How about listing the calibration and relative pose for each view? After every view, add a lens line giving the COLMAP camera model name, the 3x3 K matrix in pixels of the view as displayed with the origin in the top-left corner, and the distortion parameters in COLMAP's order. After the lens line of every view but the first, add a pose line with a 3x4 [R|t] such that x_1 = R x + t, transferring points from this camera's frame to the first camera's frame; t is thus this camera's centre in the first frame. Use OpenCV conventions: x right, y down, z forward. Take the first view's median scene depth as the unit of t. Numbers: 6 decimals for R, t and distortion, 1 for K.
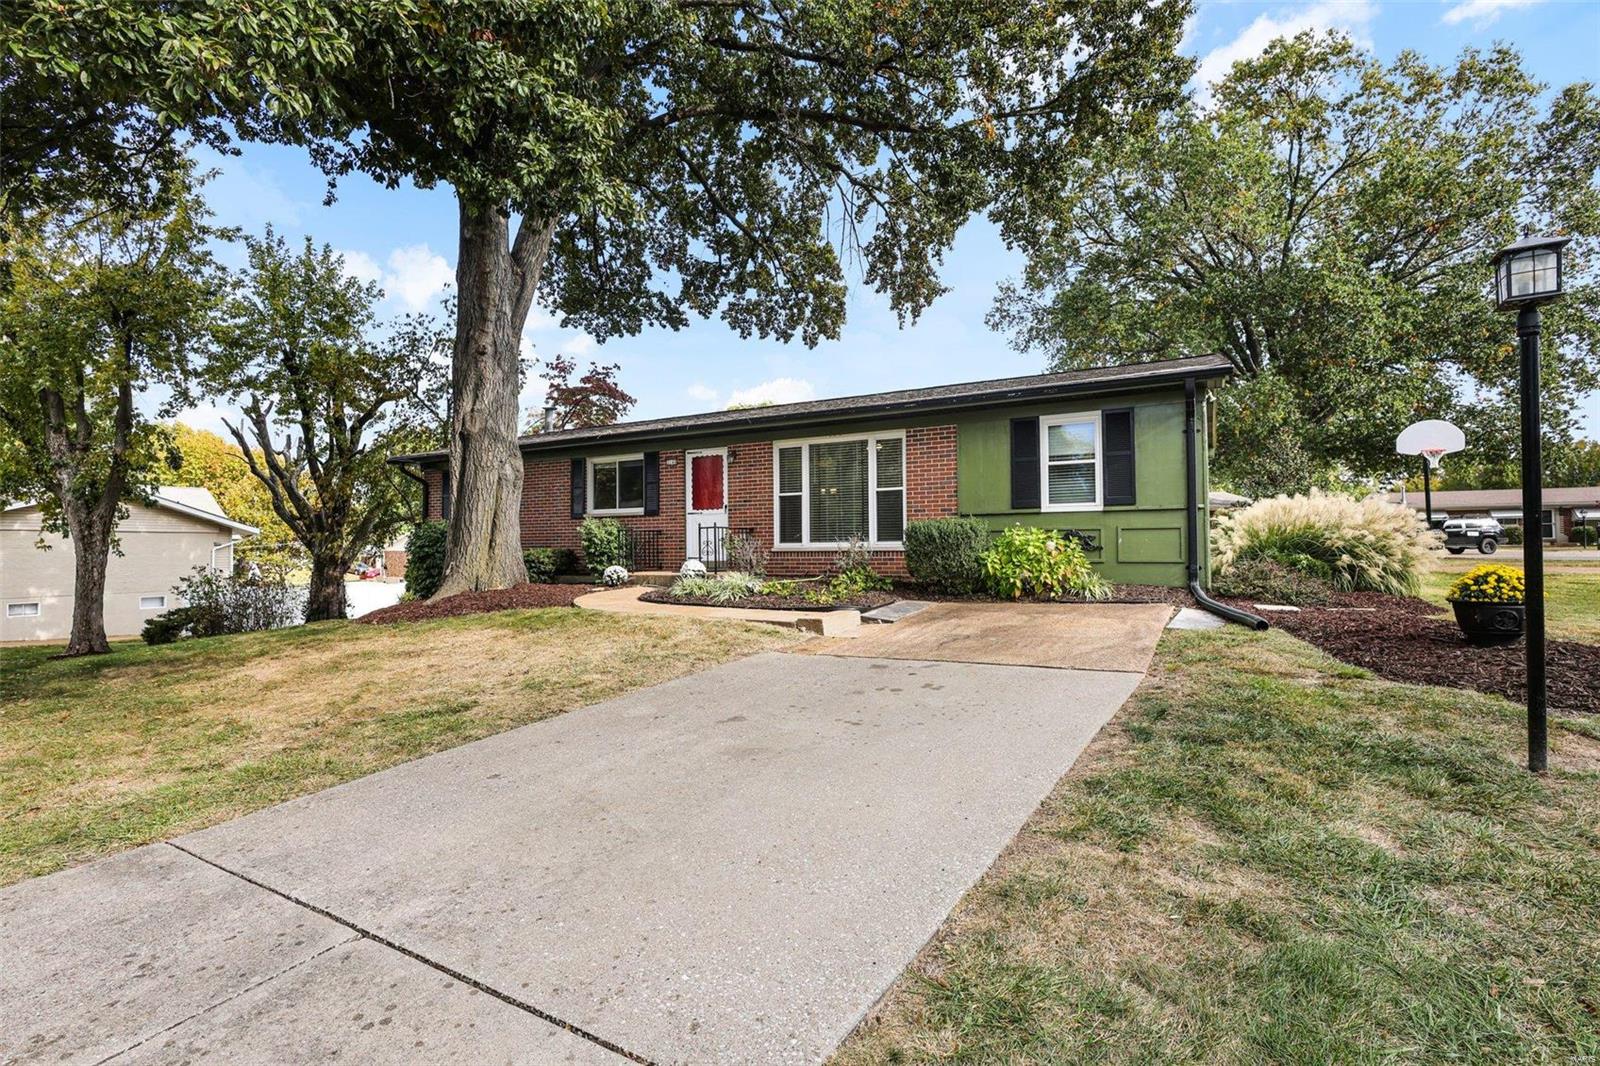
lens RADIAL K [[733.7, 0, 800.0], [0, 733.7, 533.0], [0, 0, 1]] dist [-0.001927, -0.000383]
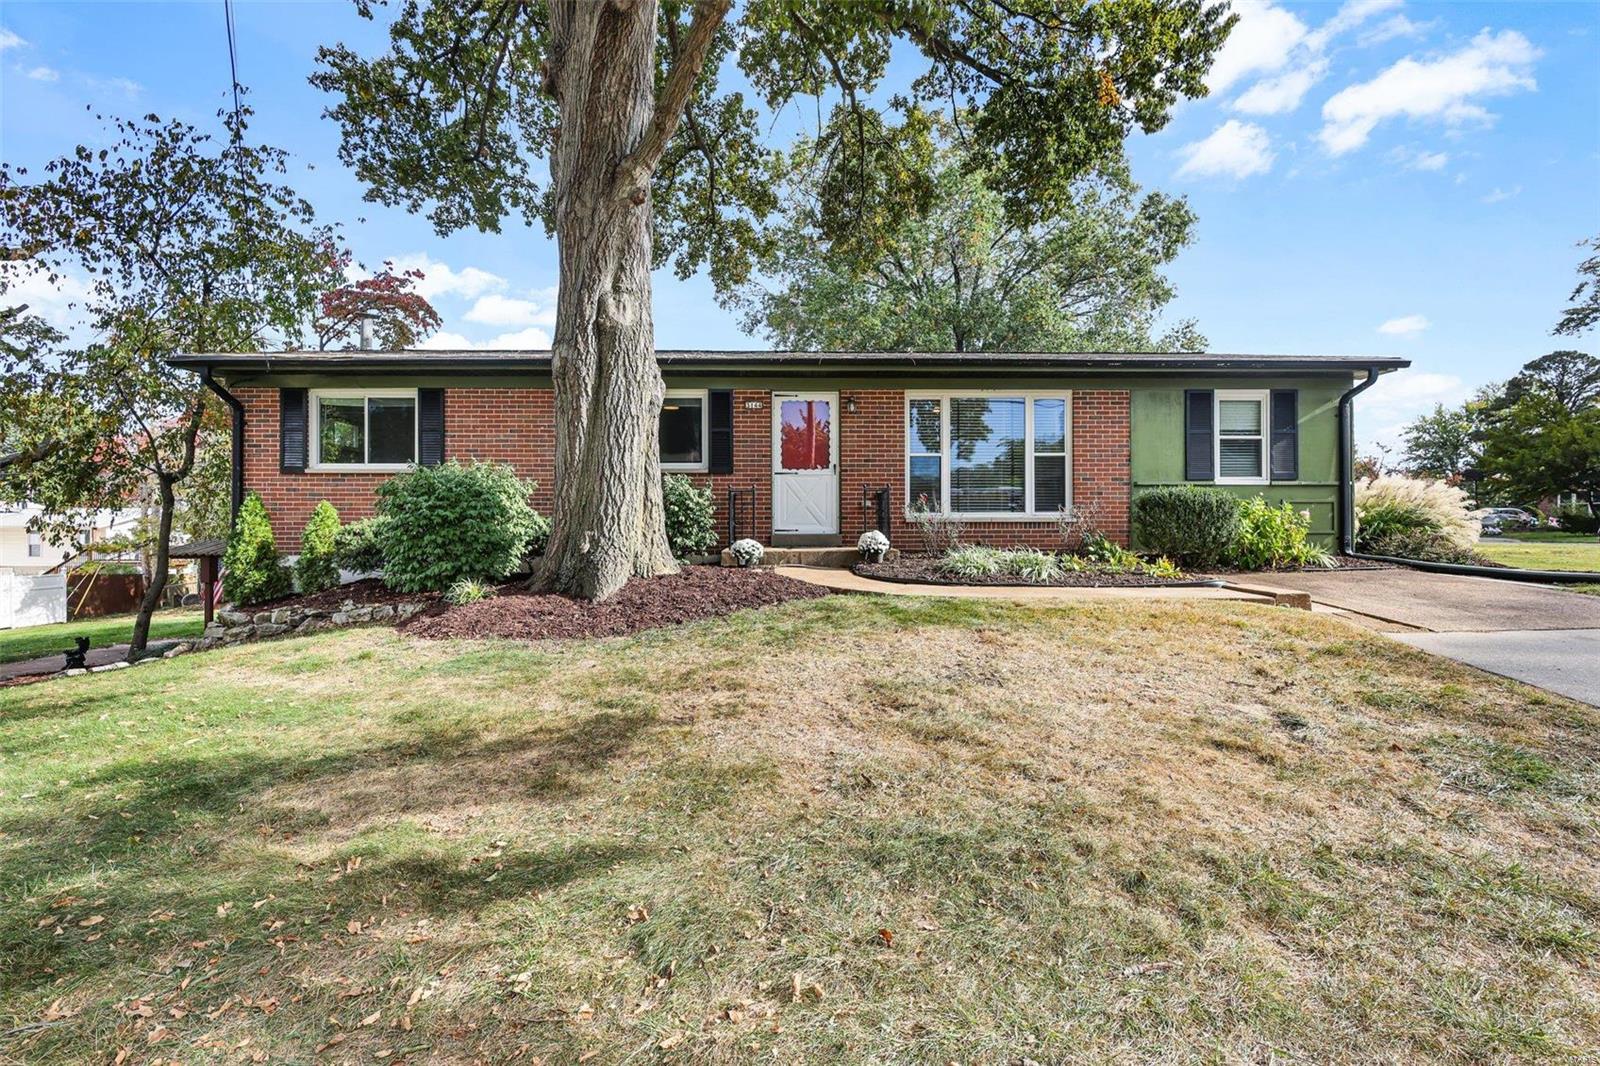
lens RADIAL K [[733.7, 0, 800.0], [0, 733.7, 533.0], [0, 0, 1]] dist [-0.001927, -0.000383]
pose [[0.867234, 0.004025, 0.497884, -0.592091], [-0.016002, 0.999676, 0.019791, 0.023828], [-0.497643, -0.025131, 0.867018, 0.359457]]
